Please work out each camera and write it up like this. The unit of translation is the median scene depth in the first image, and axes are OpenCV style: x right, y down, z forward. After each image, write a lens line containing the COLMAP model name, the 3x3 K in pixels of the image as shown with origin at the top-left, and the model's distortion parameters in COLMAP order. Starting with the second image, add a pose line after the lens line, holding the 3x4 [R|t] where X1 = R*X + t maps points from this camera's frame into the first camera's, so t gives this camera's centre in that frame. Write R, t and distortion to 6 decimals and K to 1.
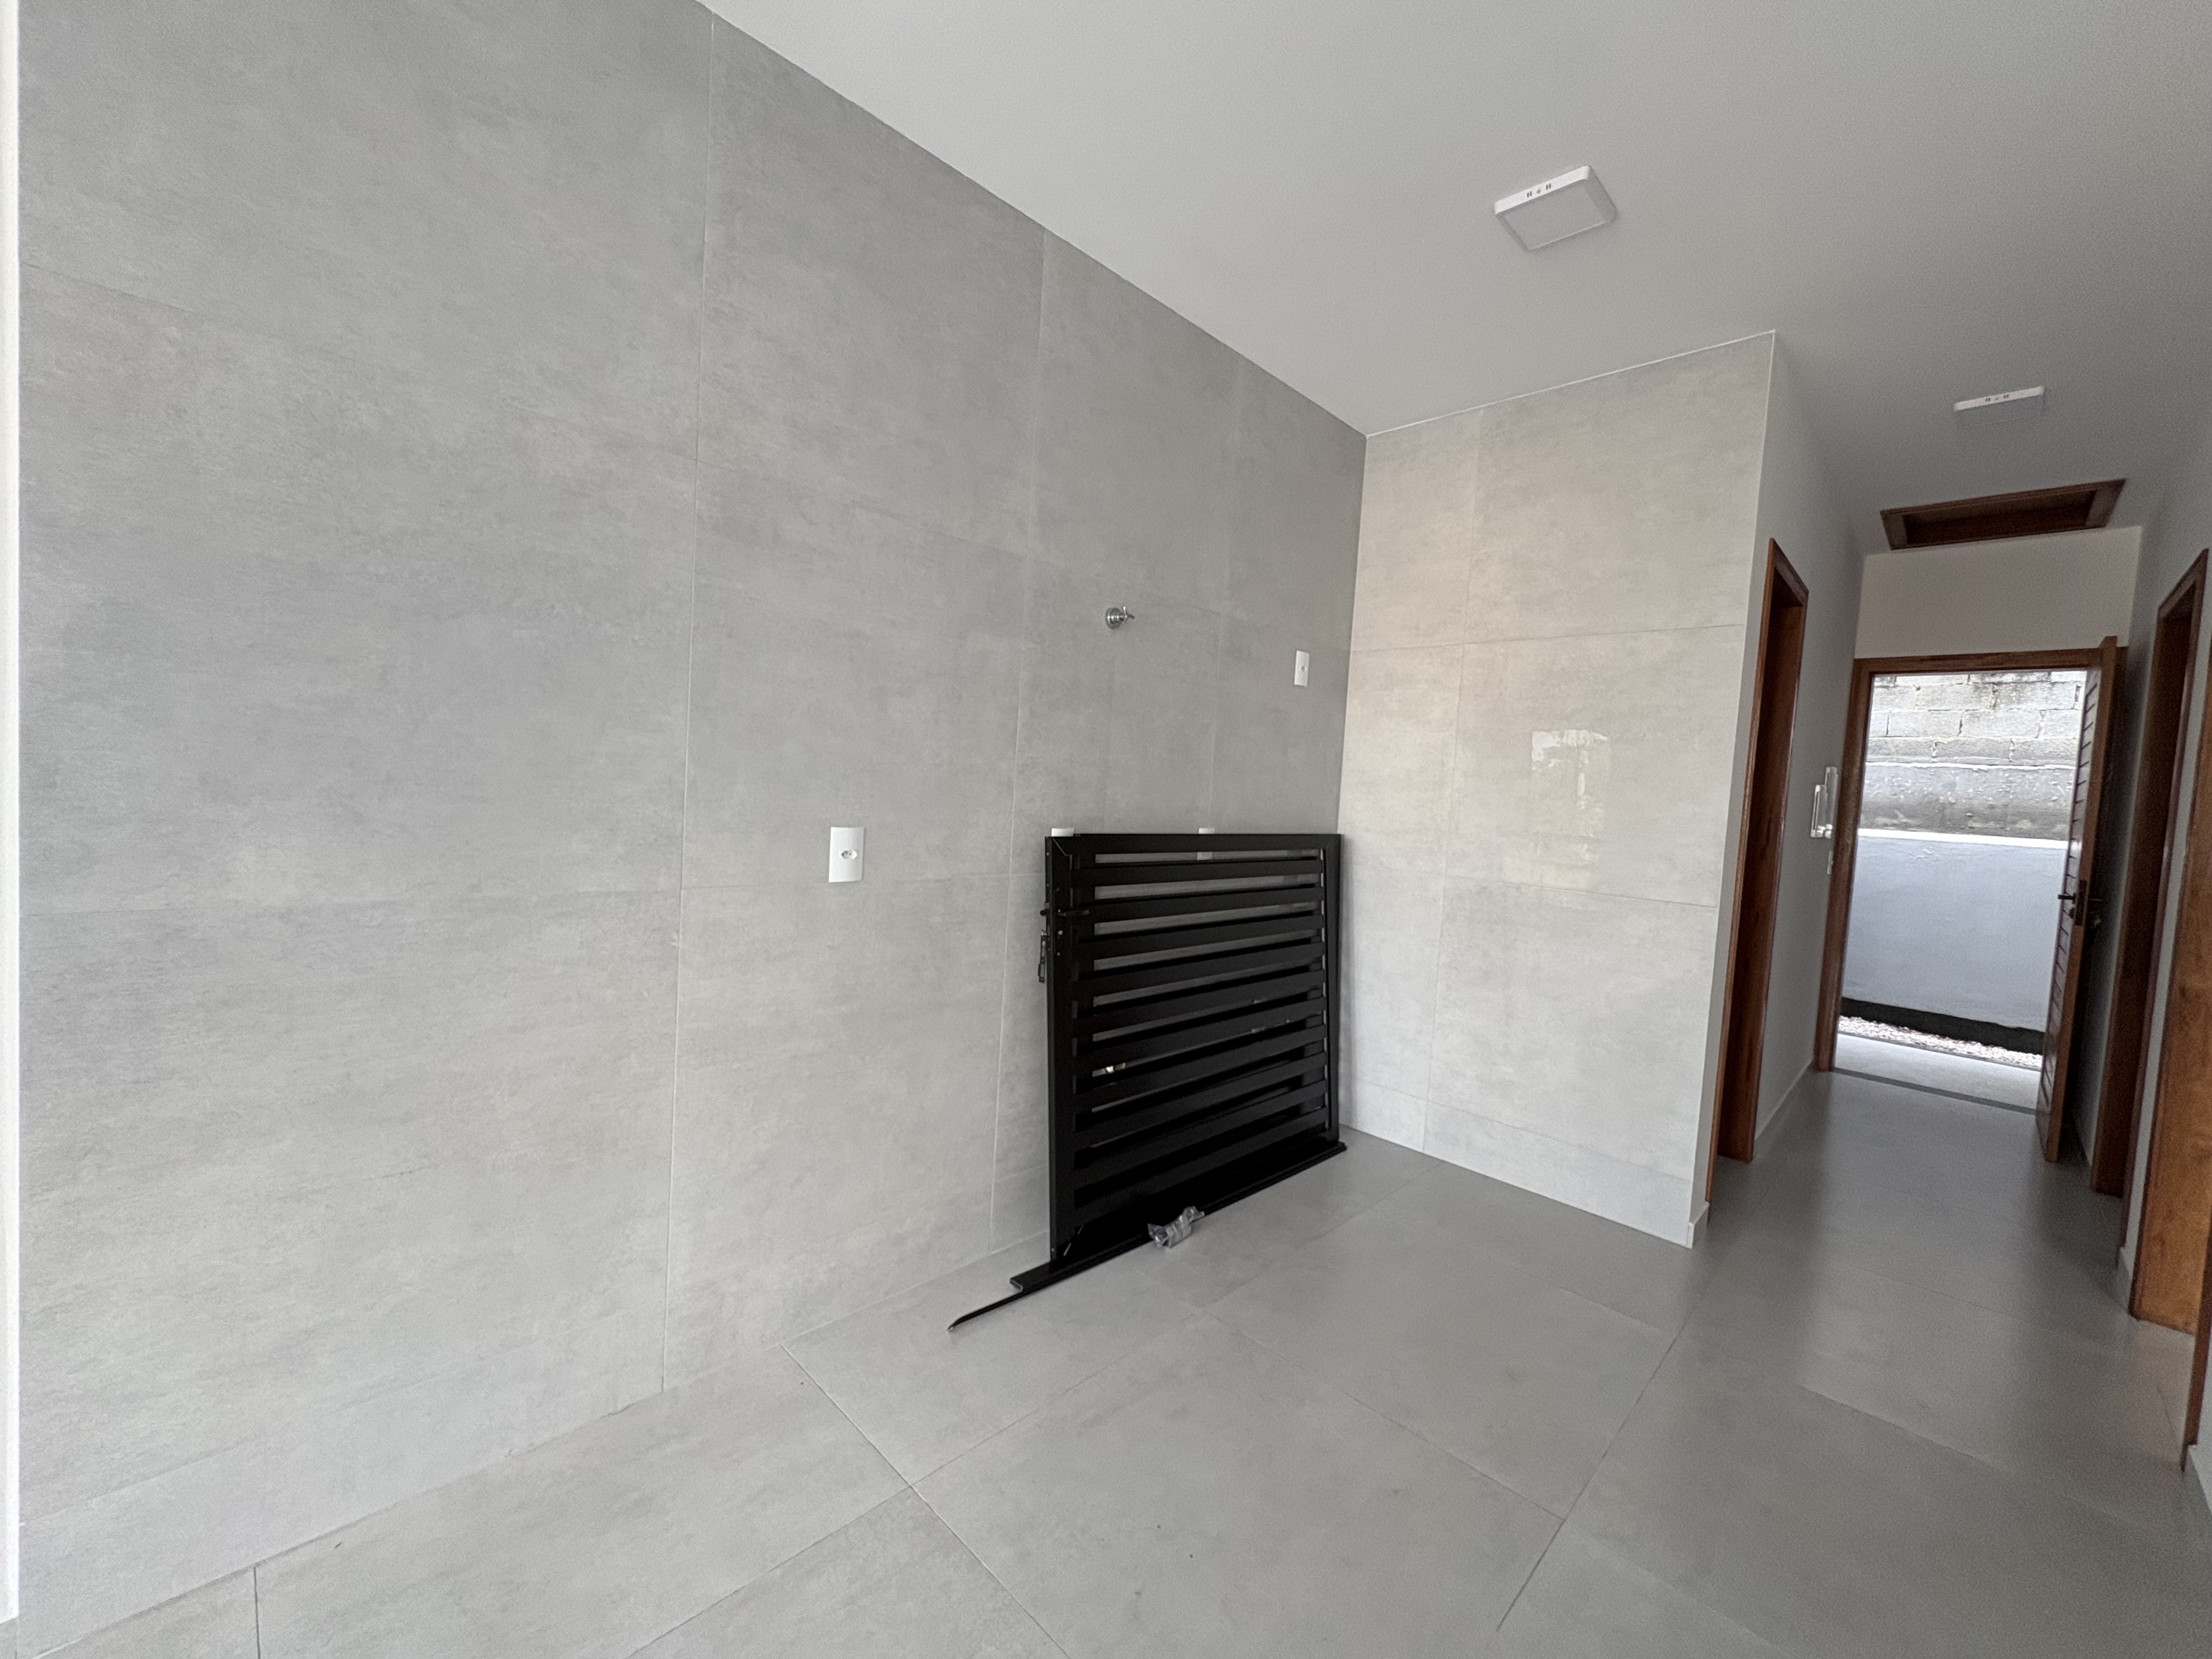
lens RADIAL K [[885.7, 0, 1106.0], [0, 885.7, 829.5], [0, 0, 1]] dist [0.000839, 0.000412]
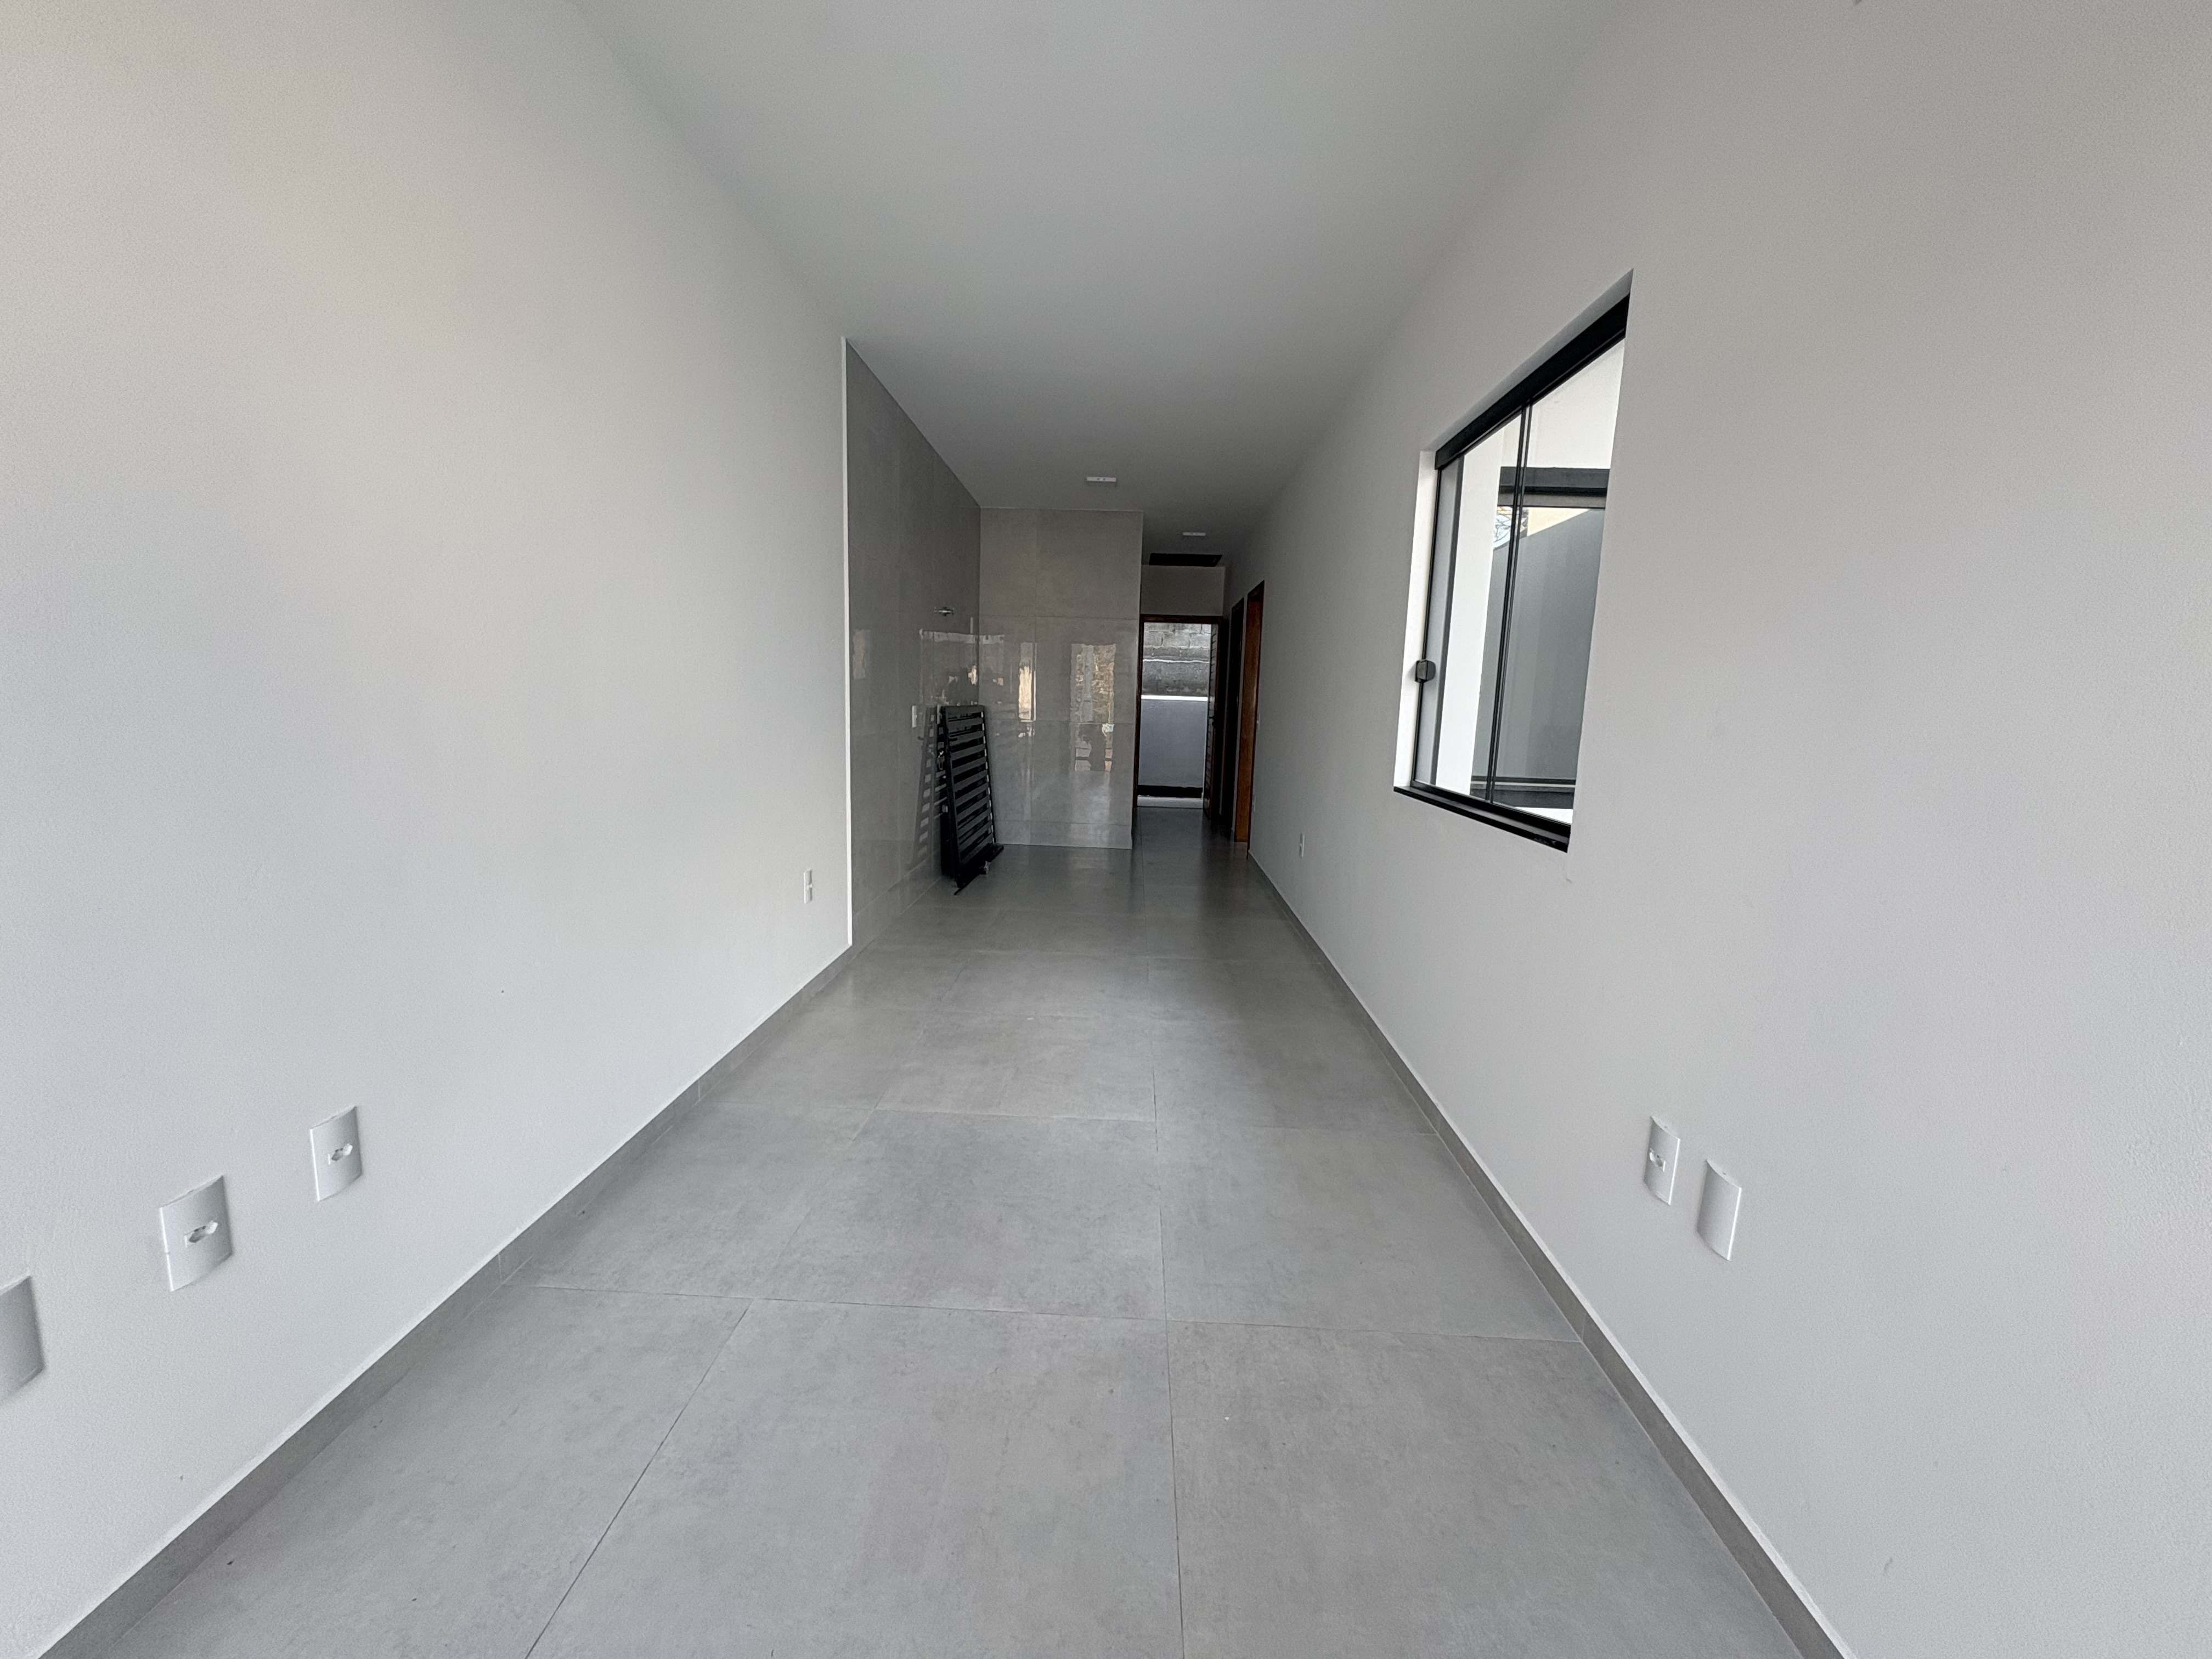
lens RADIAL K [[885.7, 0, 1106.0], [0, 885.7, 829.5], [0, 0, 1]] dist [0.000839, 0.000412]
pose [[0.732399, -0.149021, 0.664368, -0.848395], [0.069838, 0.987050, 0.144411, 0.010548], [-0.677285, -0.059368, 0.733322, -0.658318]]
